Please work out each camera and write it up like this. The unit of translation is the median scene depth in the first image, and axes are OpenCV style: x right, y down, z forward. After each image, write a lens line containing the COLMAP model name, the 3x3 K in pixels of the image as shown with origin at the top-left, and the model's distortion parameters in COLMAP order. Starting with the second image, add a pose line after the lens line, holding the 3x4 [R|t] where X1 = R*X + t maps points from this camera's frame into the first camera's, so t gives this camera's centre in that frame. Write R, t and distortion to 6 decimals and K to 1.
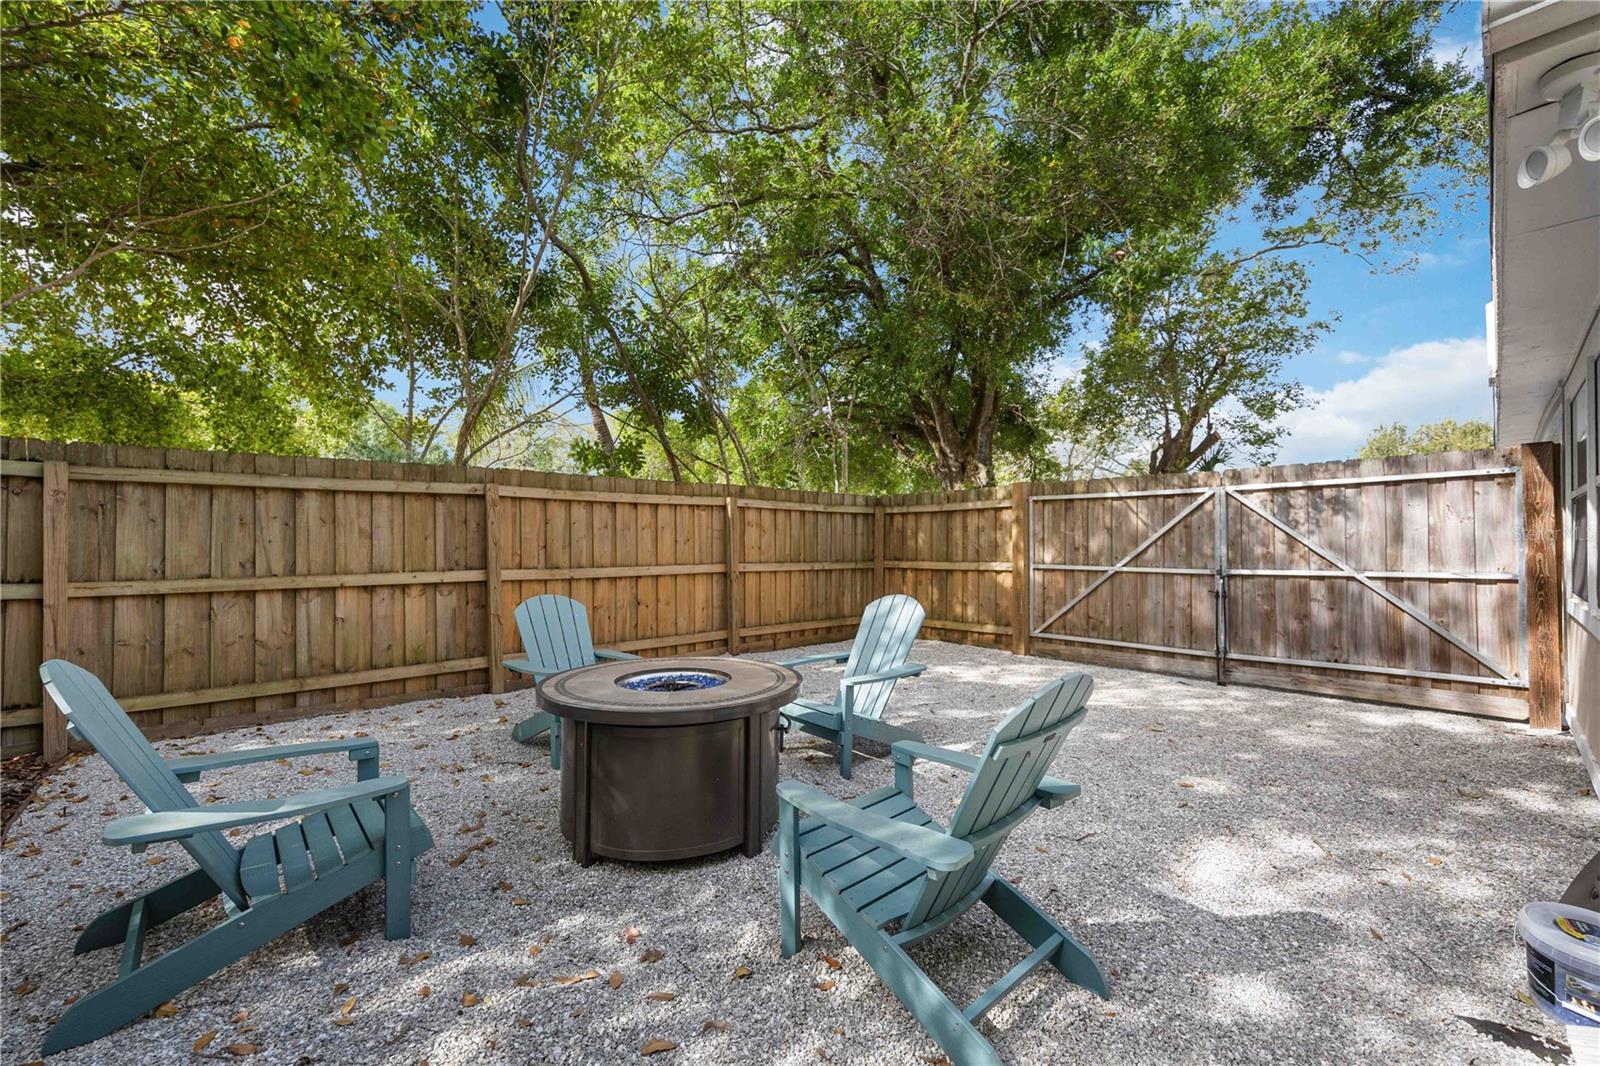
lens RADIAL K [[670.9, 0, 800.0], [0, 670.9, 533.0], [0, 0, 1]] dist [0.000298, 0.000187]
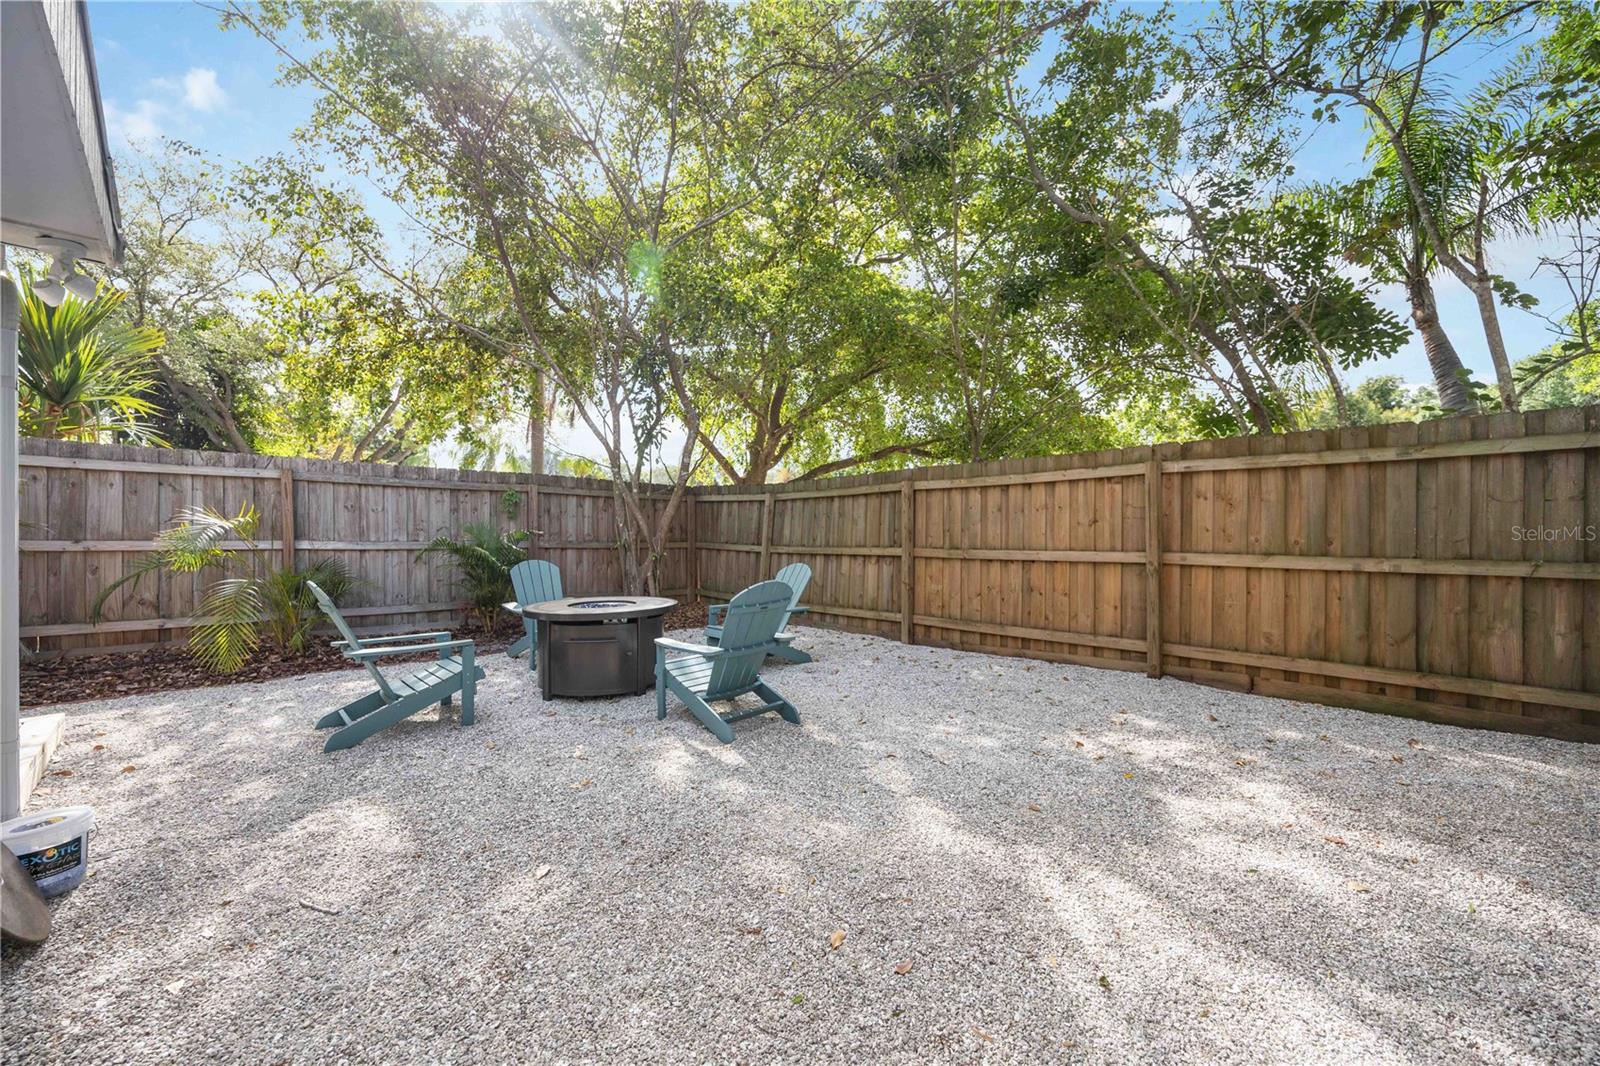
lens RADIAL K [[634.1, 0, 805.5], [0, 634.1, 536.9], [0, 0, 1]] dist [-0.002941, -0.000400]
pose [[0.000860, 0.007132, -0.999974, 0.644358], [0.017505, 0.999821, 0.007146, 0.019061], [0.999846, -0.017510, 0.000735, 0.678054]]
